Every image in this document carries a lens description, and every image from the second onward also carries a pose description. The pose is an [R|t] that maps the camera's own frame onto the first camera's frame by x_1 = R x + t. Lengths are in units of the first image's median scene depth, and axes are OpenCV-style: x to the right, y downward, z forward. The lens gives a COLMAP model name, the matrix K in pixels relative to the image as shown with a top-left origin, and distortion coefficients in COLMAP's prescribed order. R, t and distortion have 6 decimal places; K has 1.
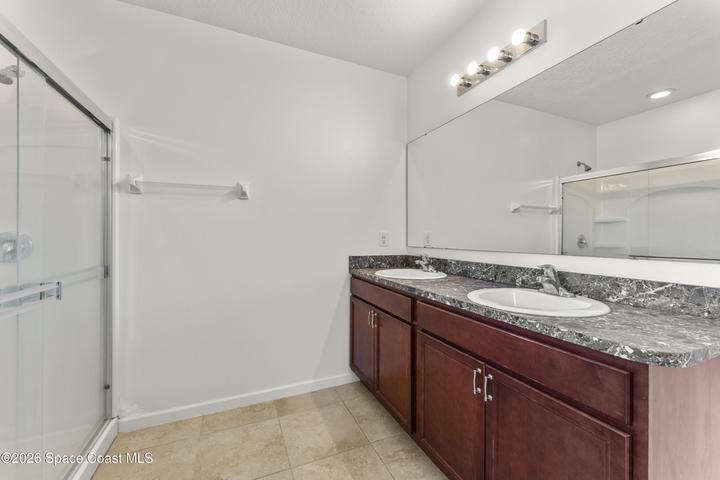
lens RADIAL K [[286.1, 0, 356.2], [0, 286.1, 236.8], [0, 0, 1]] dist [0.002882, -0.000214]
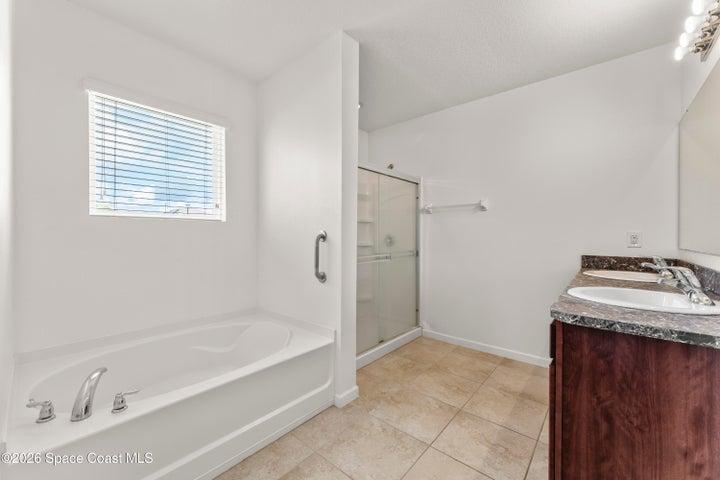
lens RADIAL K [[286.1, 0, 361.4], [0, 286.1, 237.9], [0, 0, 1]] dist [0.002882, -0.000214]
pose [[0.437761, 0.005333, -0.899075, 0.724245], [-0.002521, 0.999986, 0.004704, 0.001971], [0.899088, 0.000208, 0.437769, -0.229437]]
